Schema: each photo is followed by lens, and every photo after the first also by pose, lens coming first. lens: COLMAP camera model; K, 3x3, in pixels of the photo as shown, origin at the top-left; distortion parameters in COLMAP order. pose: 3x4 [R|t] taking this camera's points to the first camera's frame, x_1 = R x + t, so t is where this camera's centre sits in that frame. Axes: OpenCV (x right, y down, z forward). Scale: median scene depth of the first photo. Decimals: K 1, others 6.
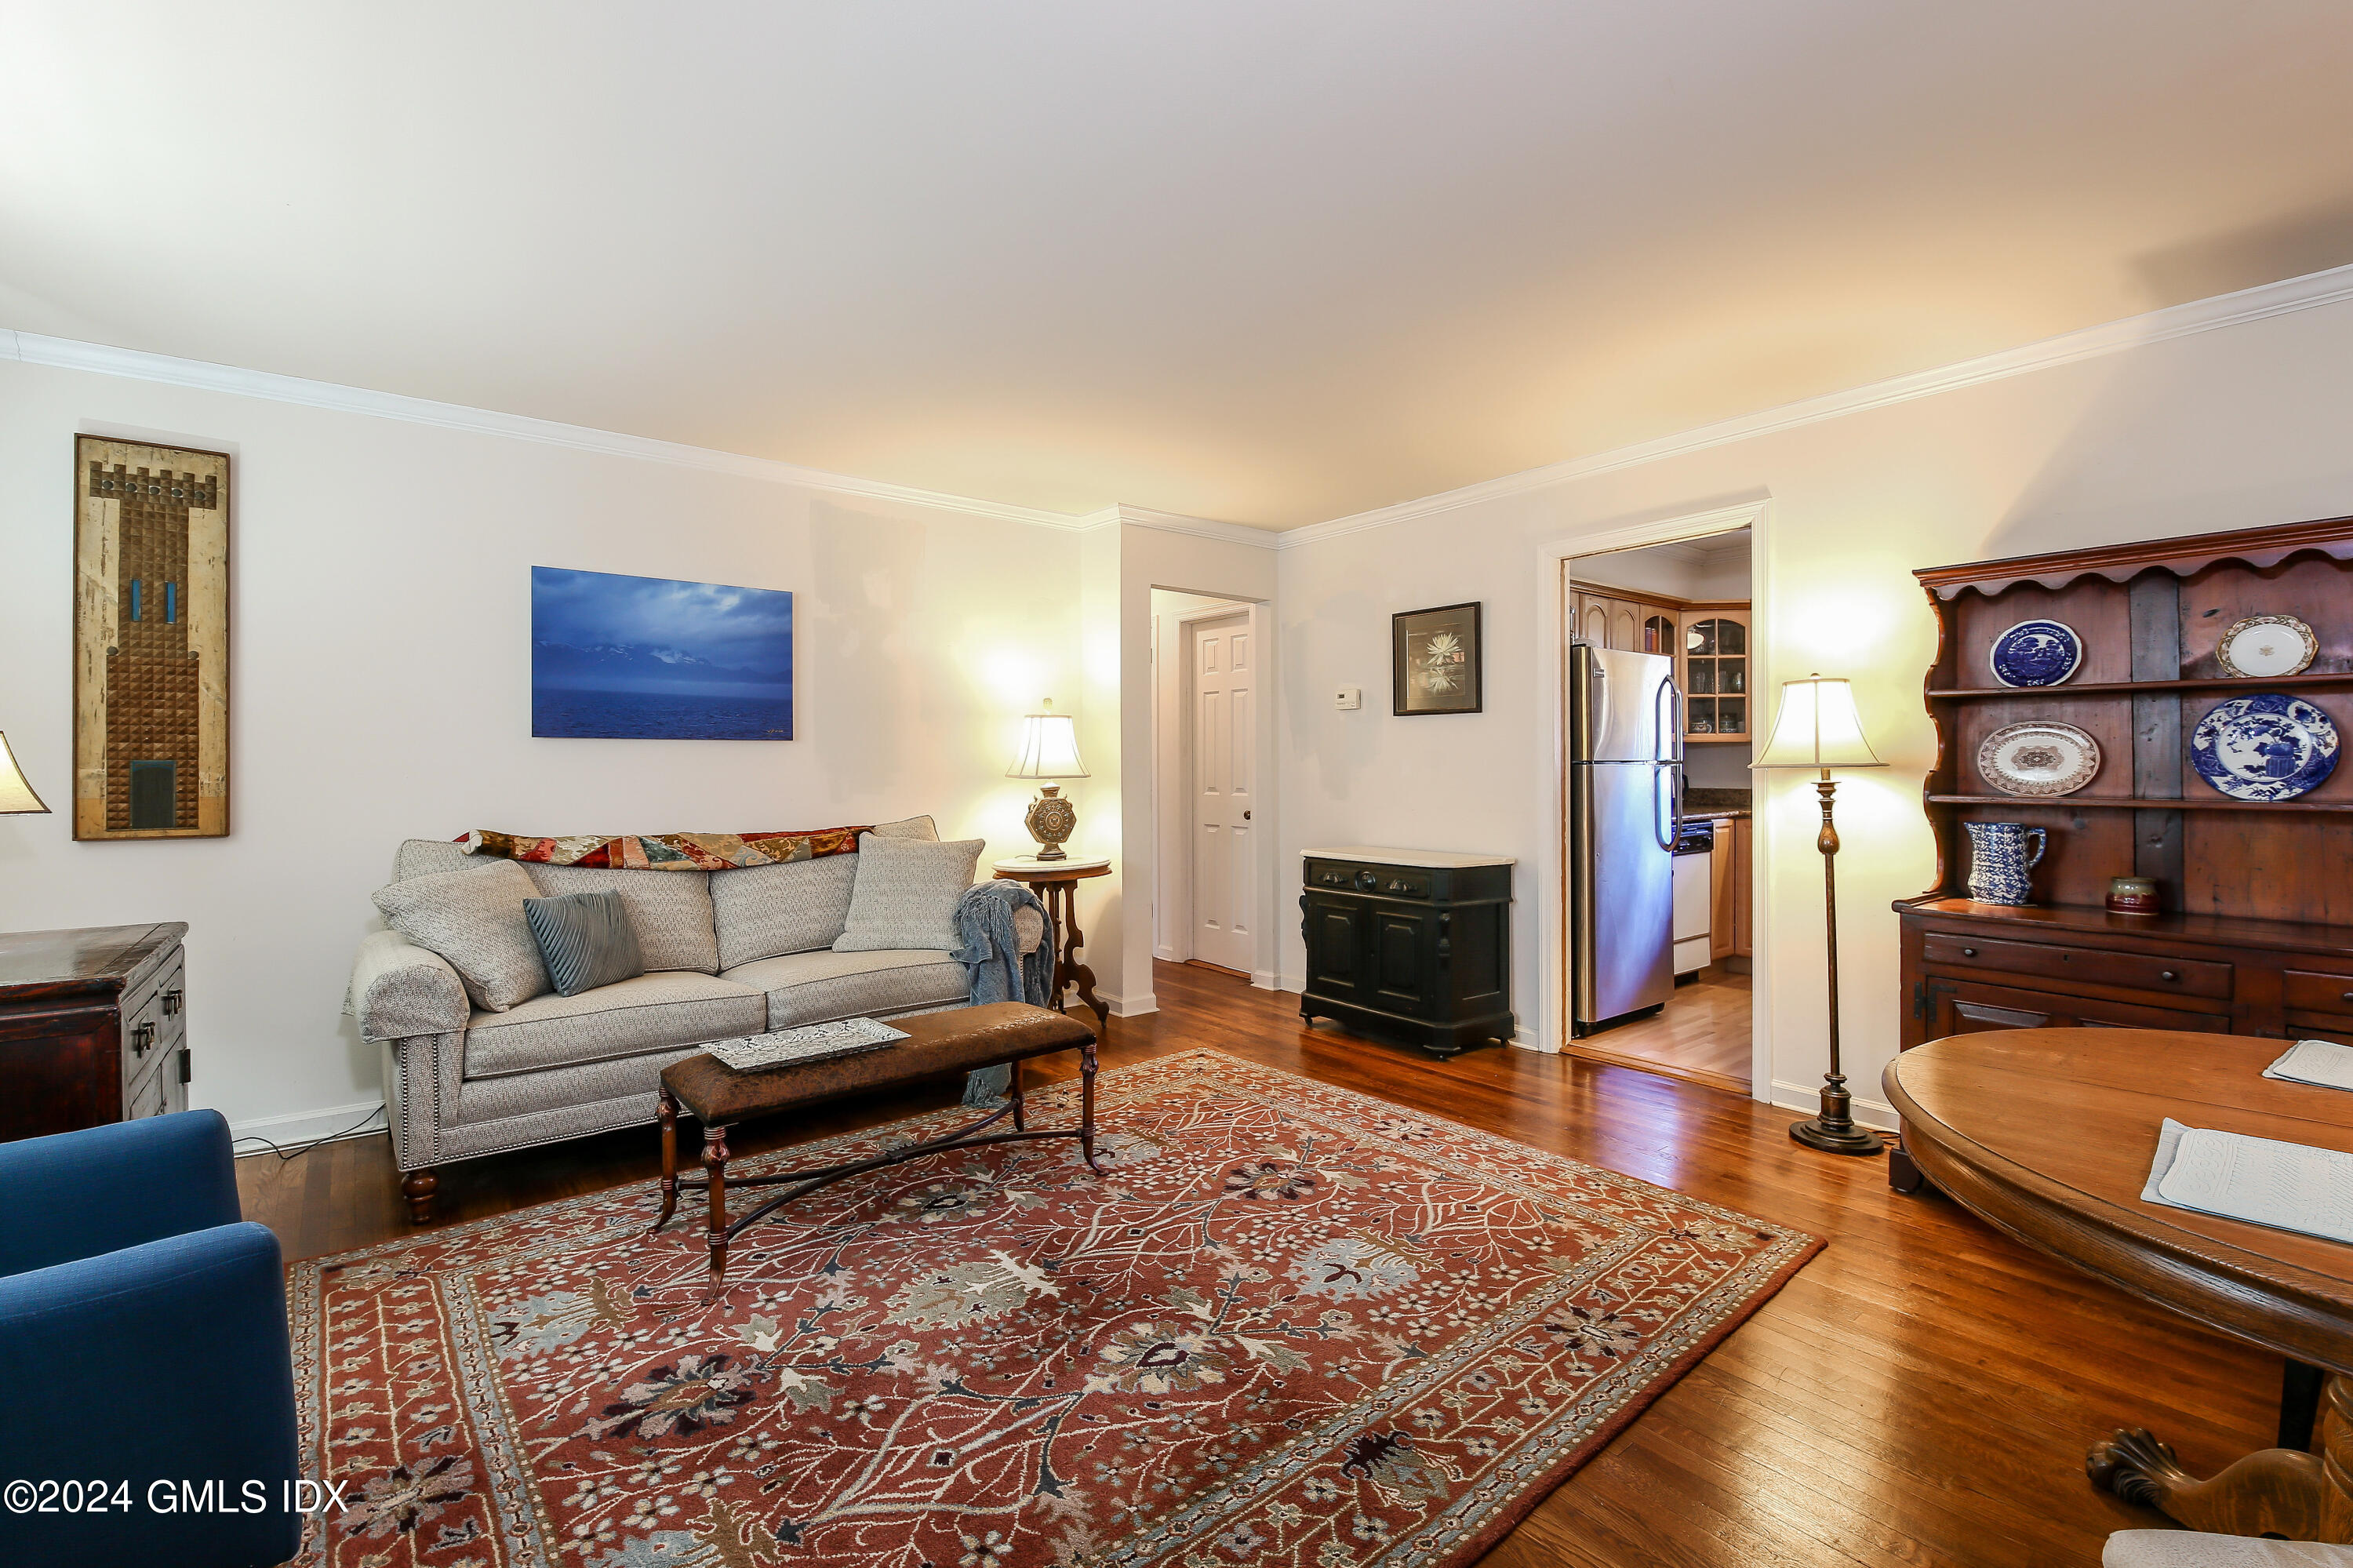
lens RADIAL K [[957.0, 0, 1178.5], [0, 957.0, 762.6], [0, 0, 1]] dist [-0.010662, -0.000617]
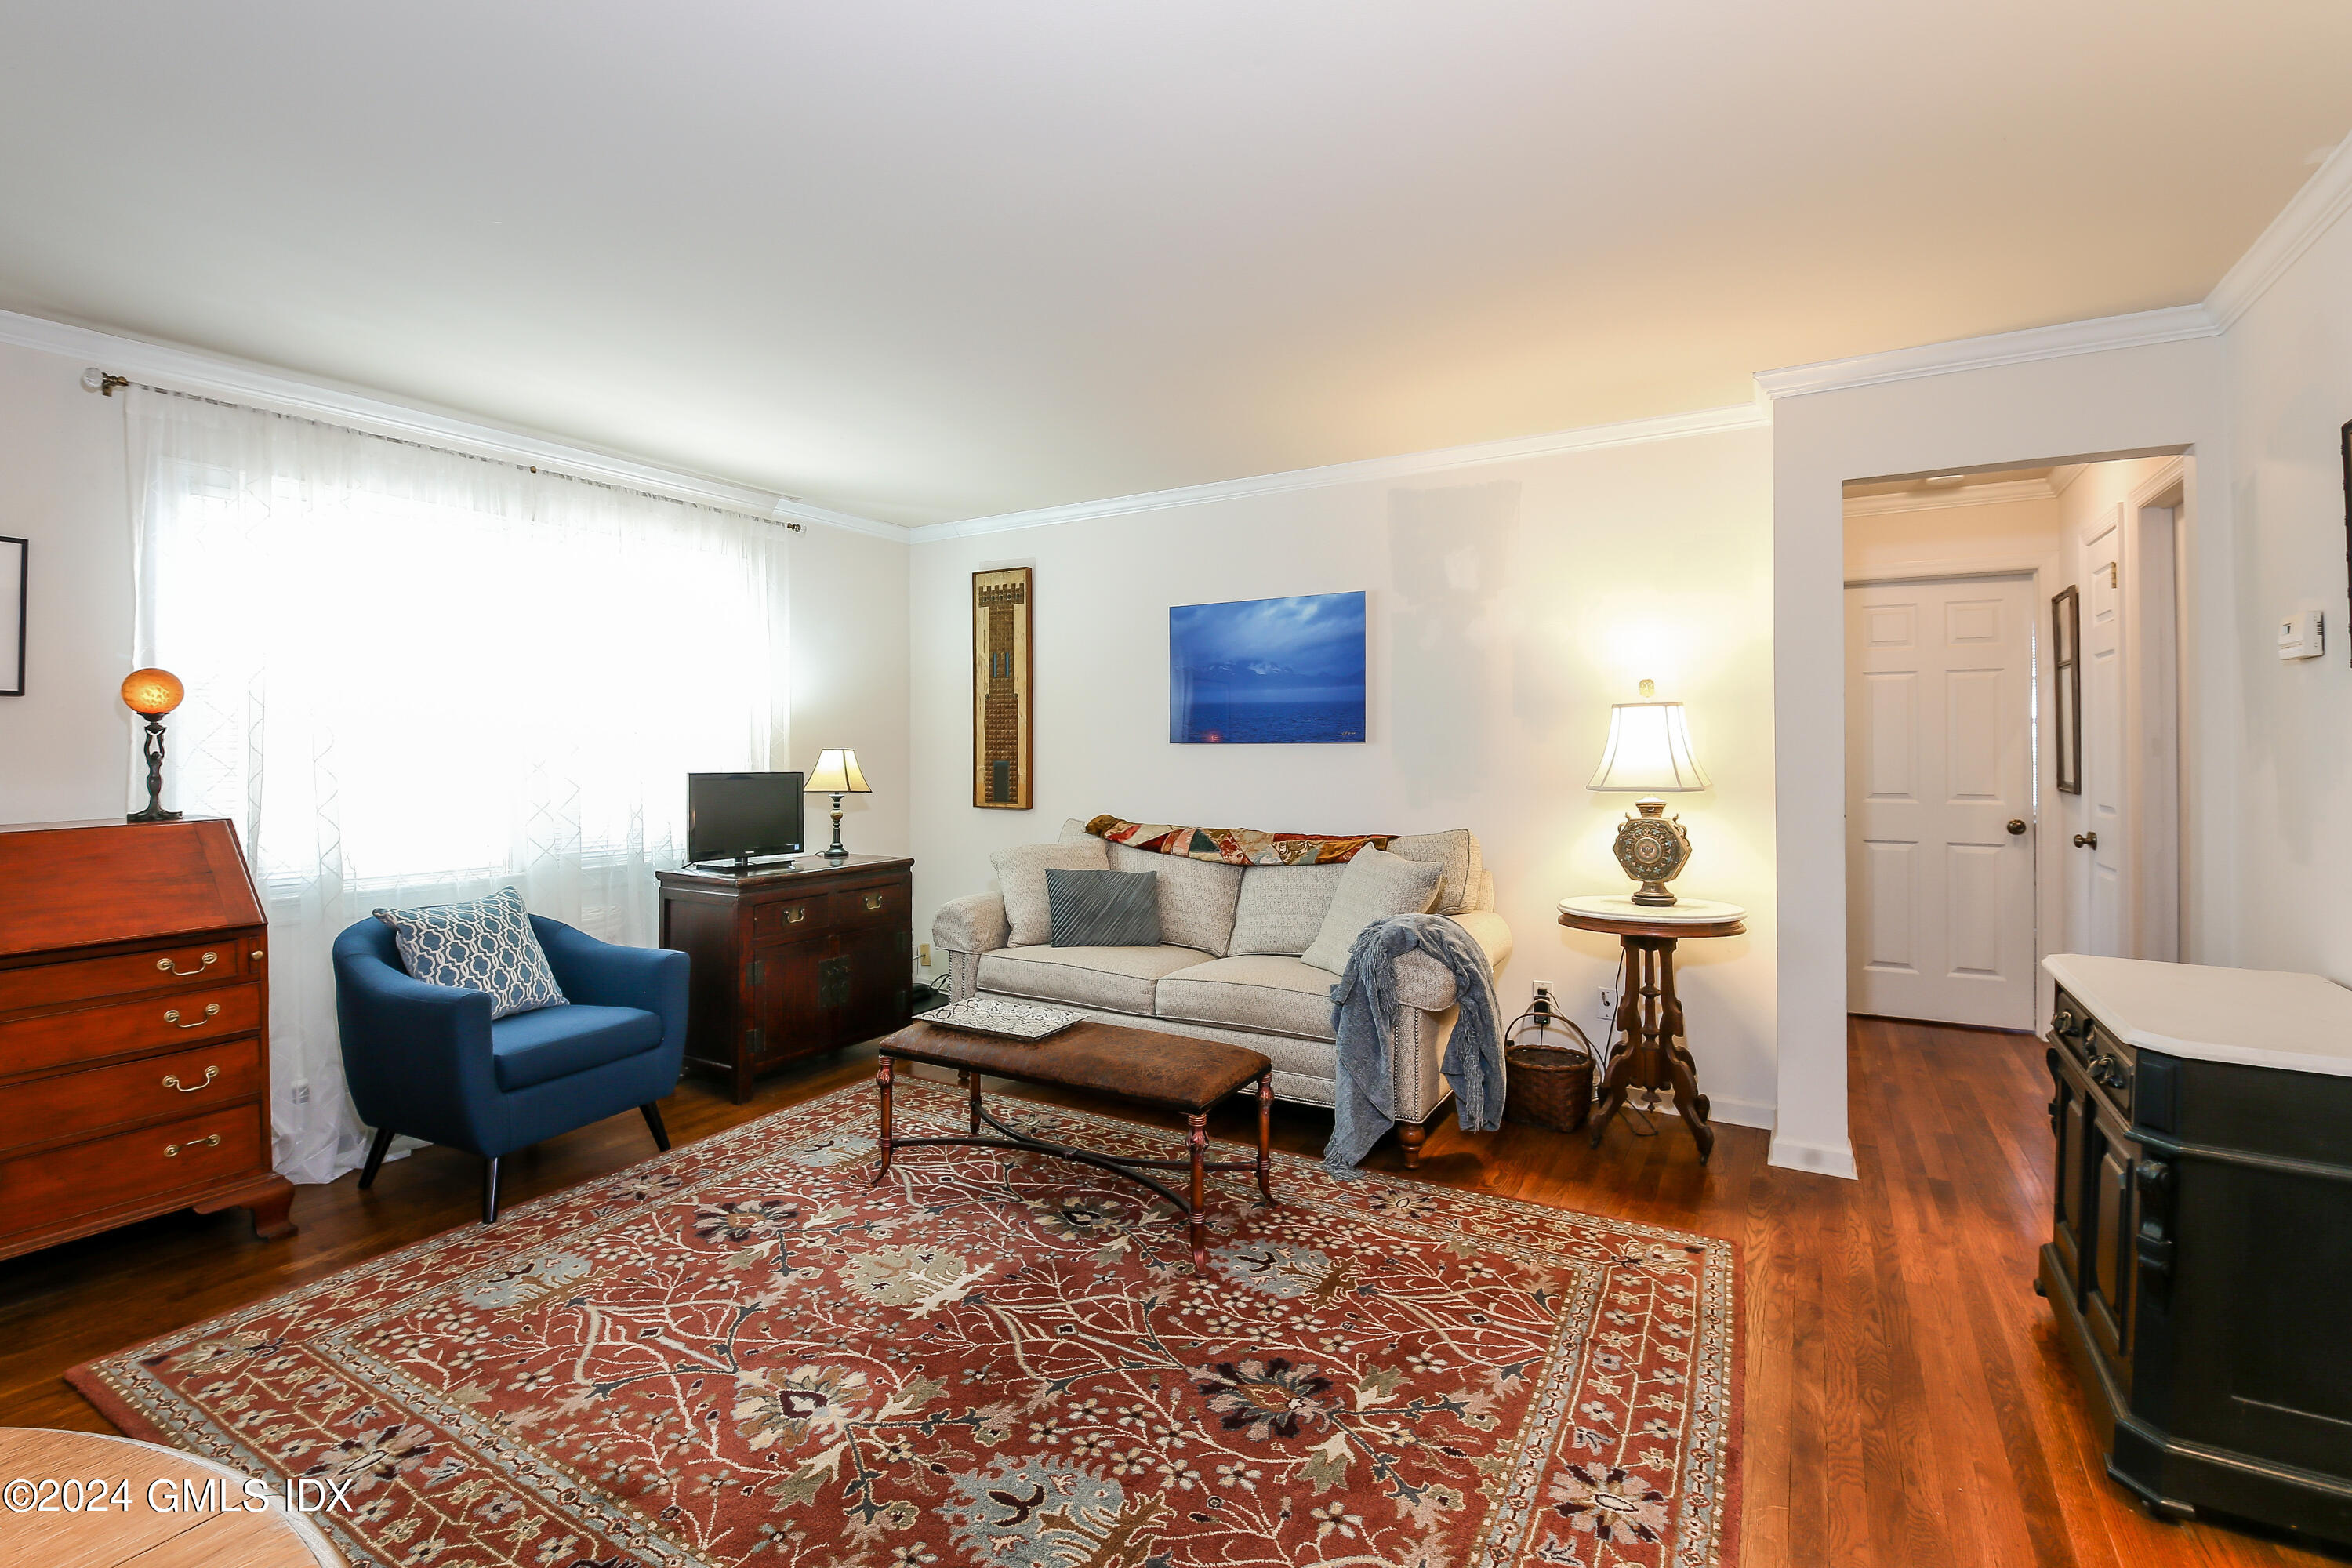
lens RADIAL K [[1009.1, 0, 1173.8], [0, 1009.1, 742.4], [0, 0, 1]] dist [0.000055, -0.008445]
pose [[0.392521, -0.003472, -0.919737, 0.659165], [0.001368, 0.999994, -0.003191, -0.028364], [0.919742, -0.000005, 0.392523, 0.578940]]
